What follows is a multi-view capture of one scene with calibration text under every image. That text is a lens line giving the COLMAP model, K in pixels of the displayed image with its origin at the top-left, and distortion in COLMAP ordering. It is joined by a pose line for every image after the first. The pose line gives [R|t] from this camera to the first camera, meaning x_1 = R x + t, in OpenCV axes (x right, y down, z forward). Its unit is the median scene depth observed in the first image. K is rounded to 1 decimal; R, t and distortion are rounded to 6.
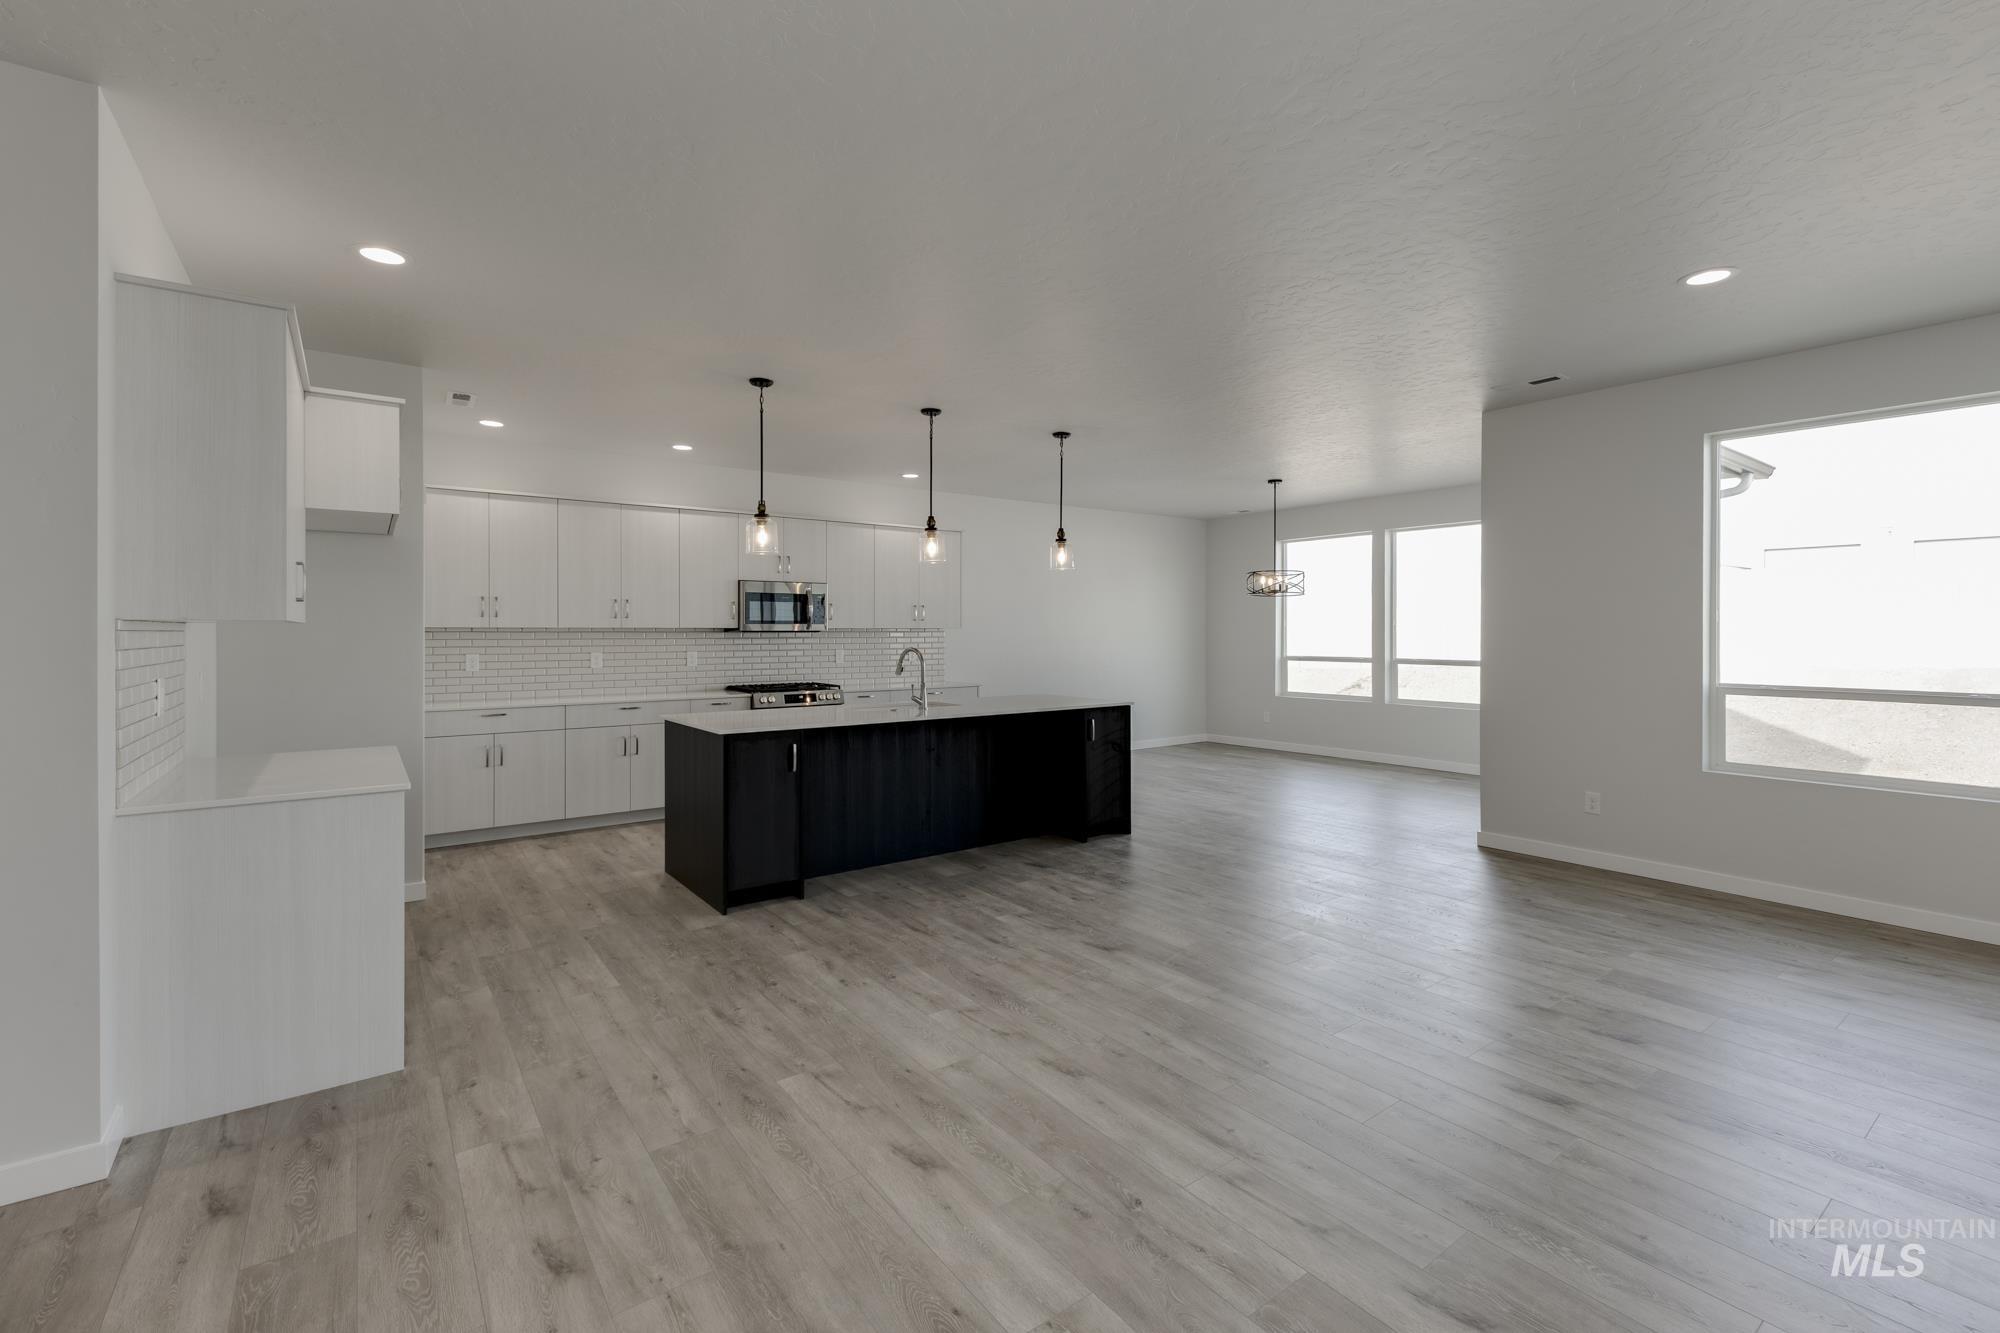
lens RADIAL K [[881.8, 0, 1002.2], [0, 881.8, 644.7], [0, 0, 1]] dist [0.002482, 0.000124]
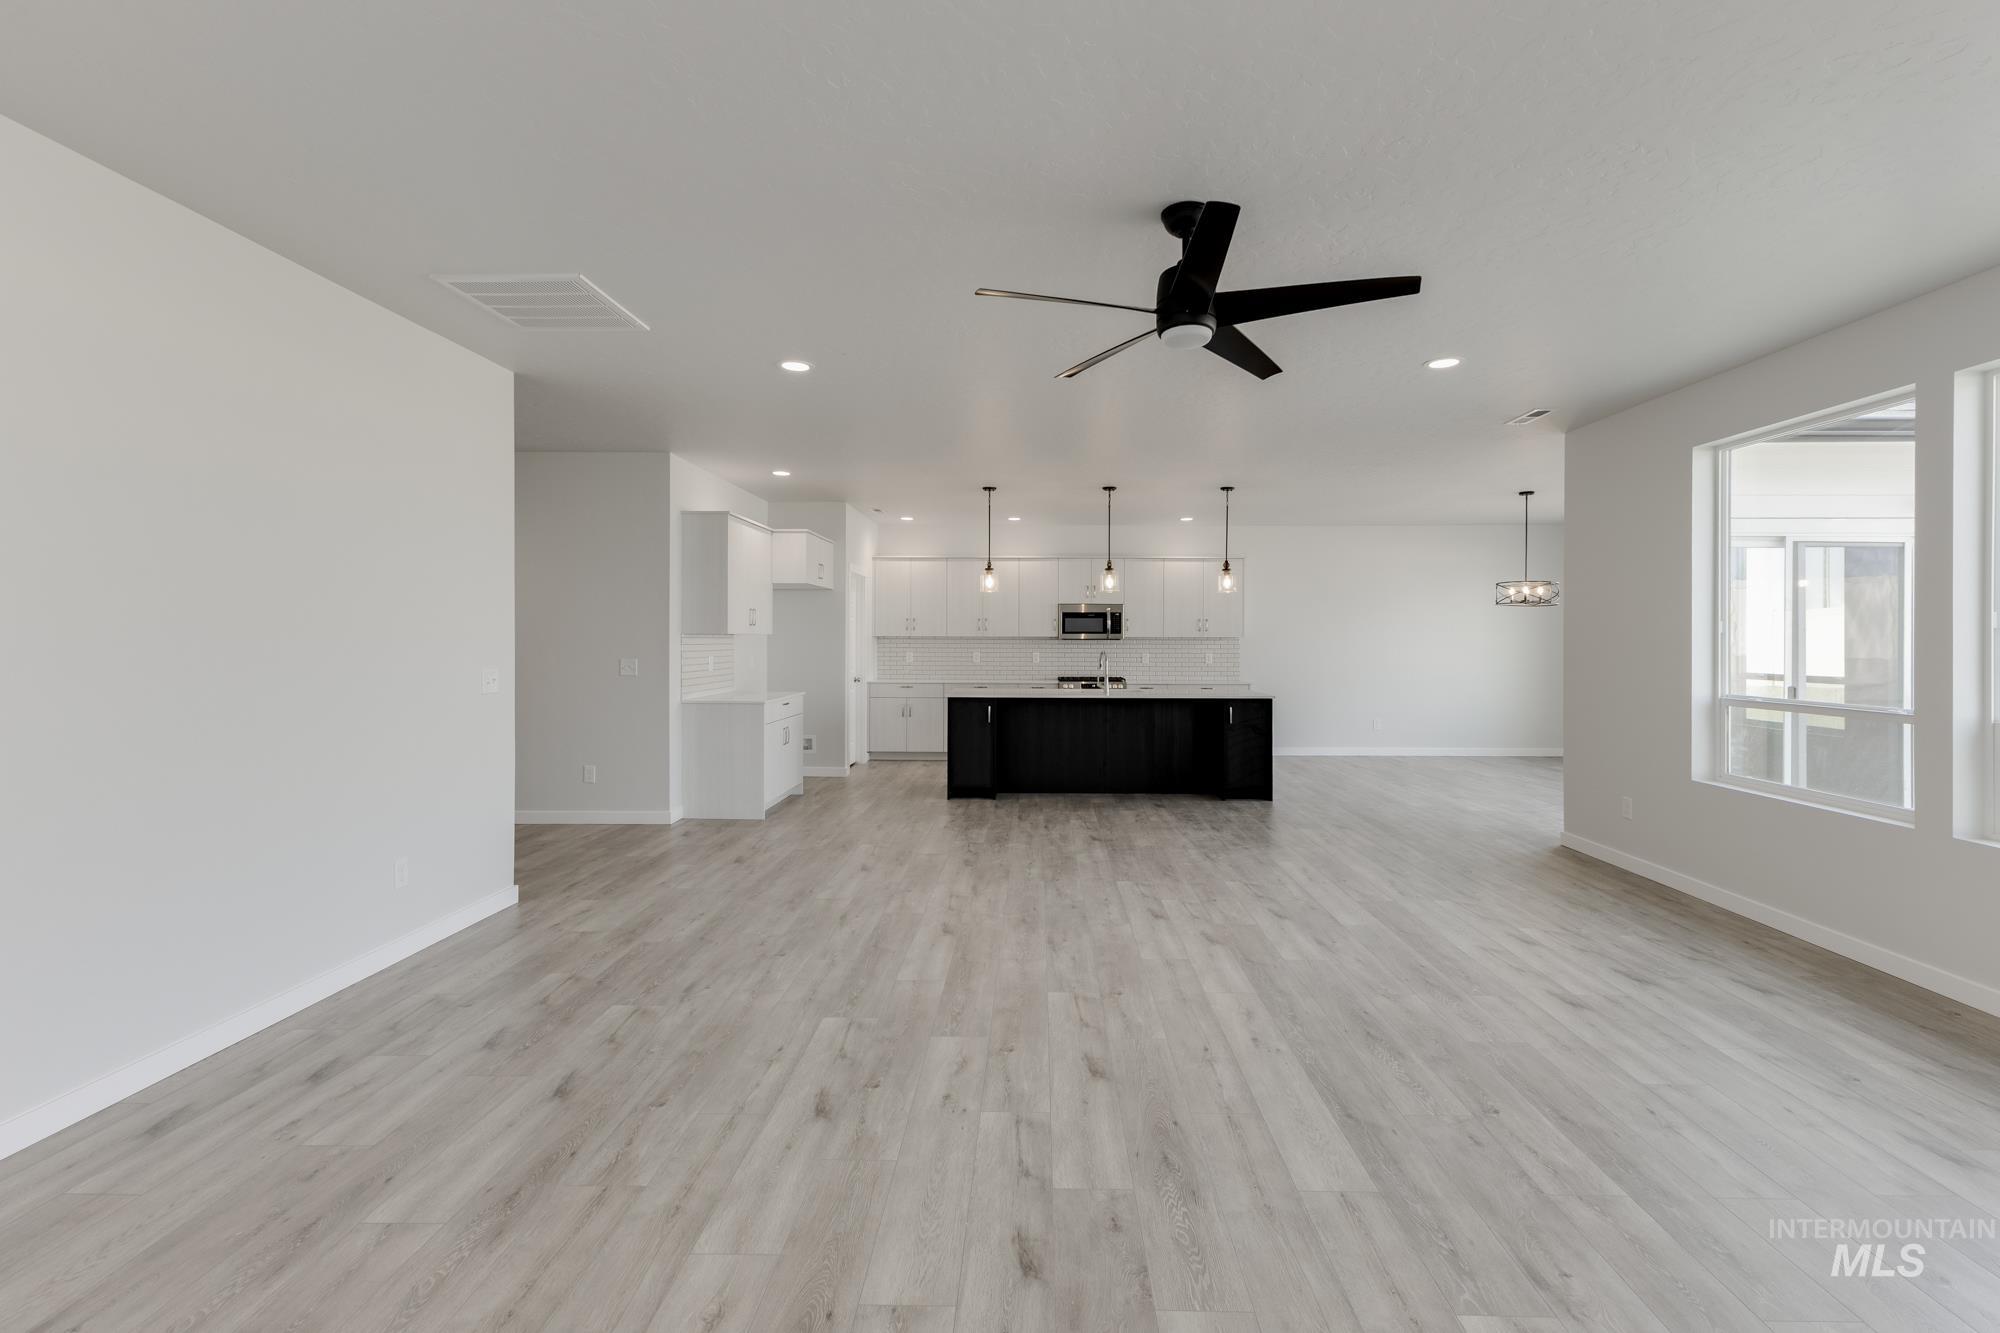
lens RADIAL K [[881.8, 0, 1002.2], [0, 881.8, 644.7], [0, 0, 1]] dist [0.002482, 0.000124]
pose [[0.778572, 0.007535, -0.627510, 0.946588], [-0.012689, 0.999913, -0.003737, 0.001301], [0.627427, 0.010872, 0.778600, -0.330390]]
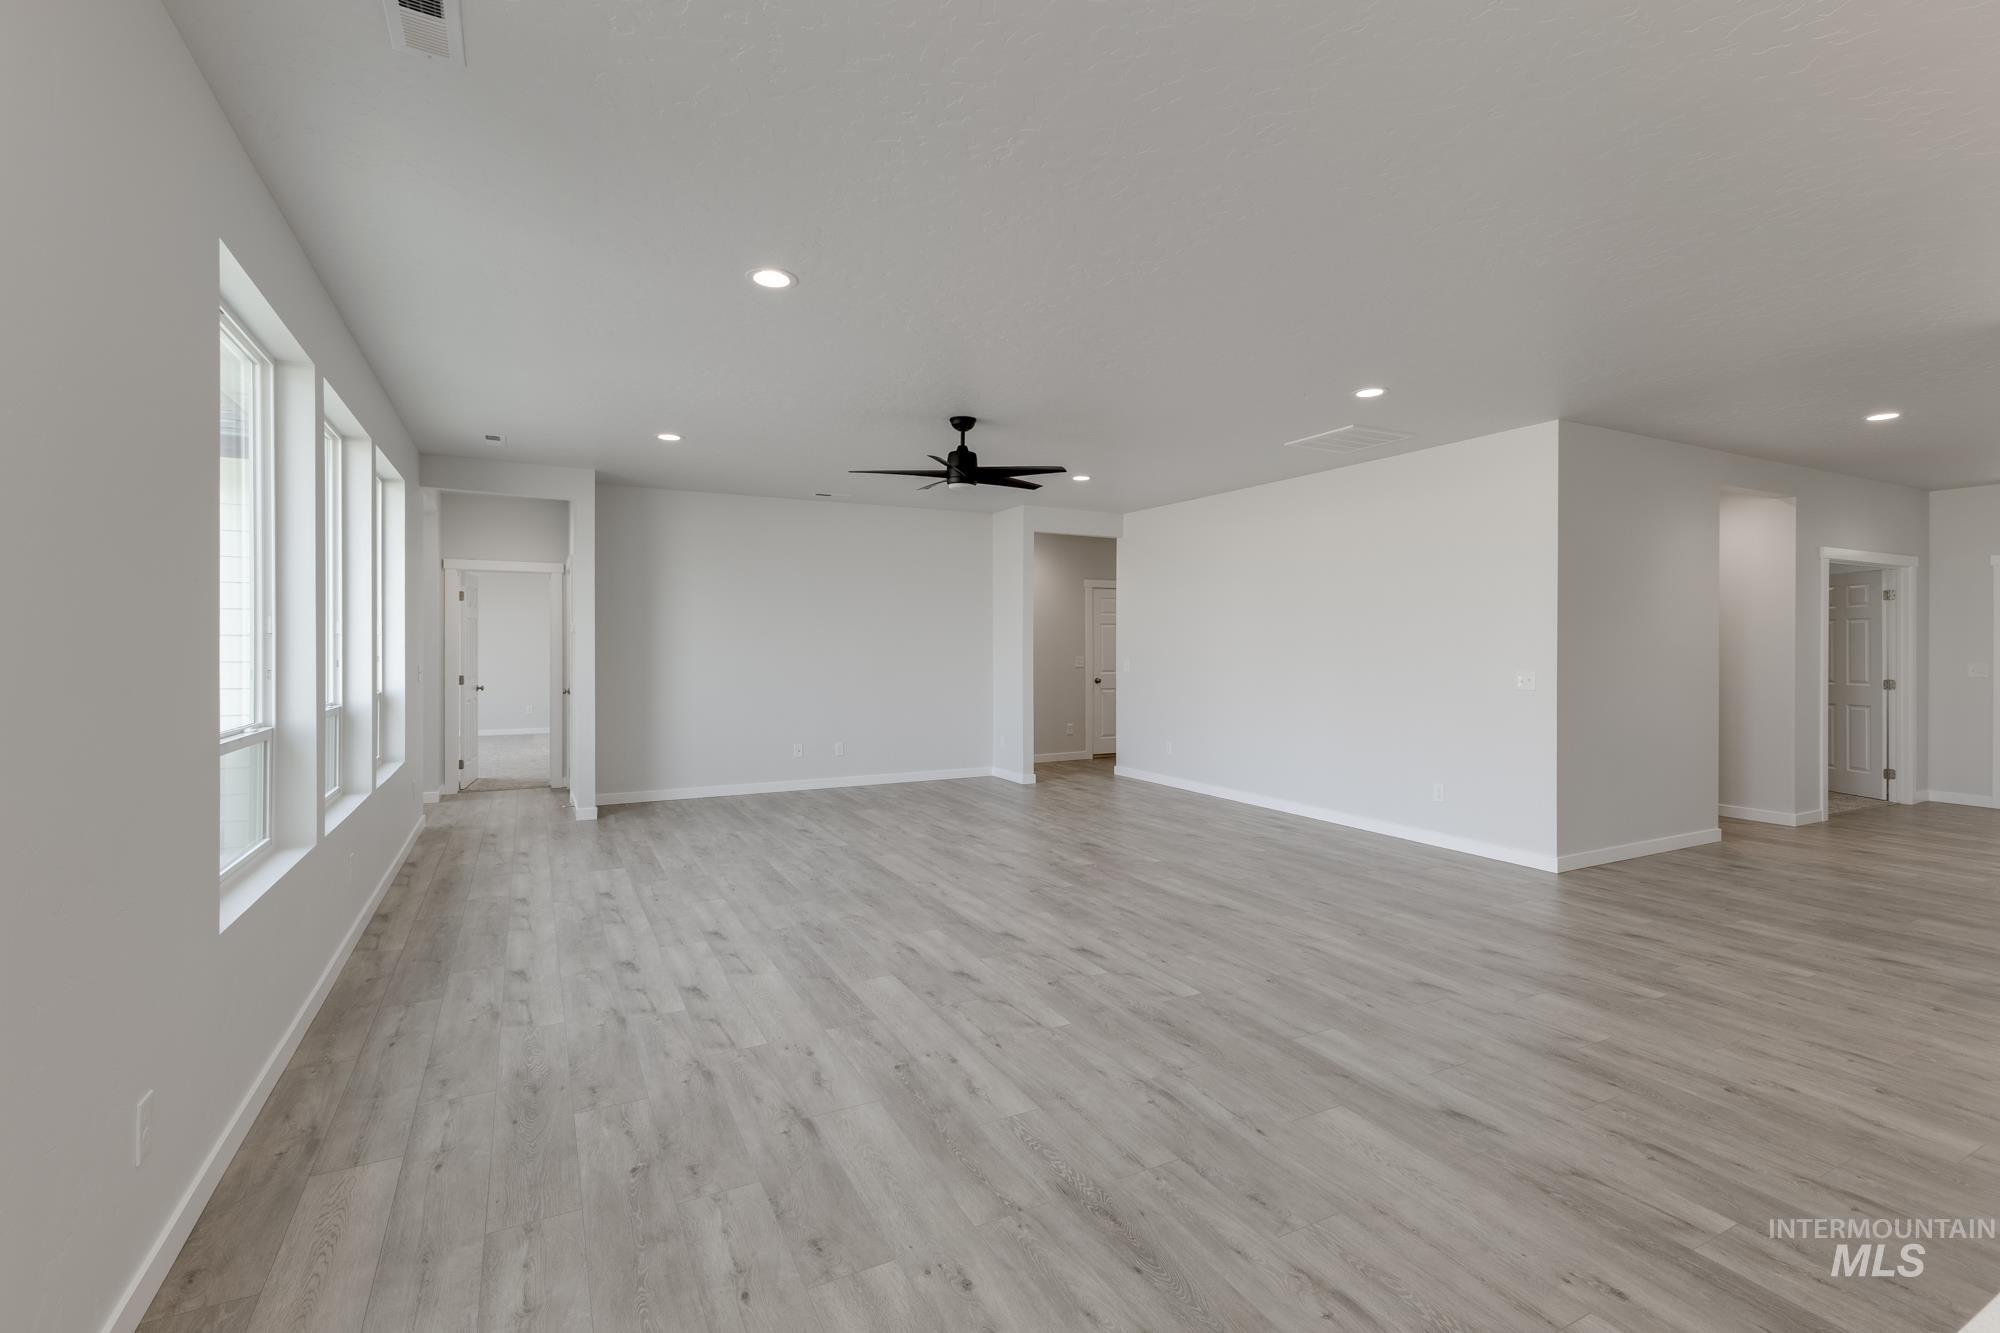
lens RADIAL K [[881.8, 0, 1002.2], [0, 881.8, 644.7], [0, 0, 1]] dist [0.002482, 0.000124]
pose [[-0.988073, 0.002662, 0.153963, 0.343190], [0.004695, 0.999907, 0.012842, -0.024046], [-0.153914, 0.013411, -0.987993, 1.652530]]
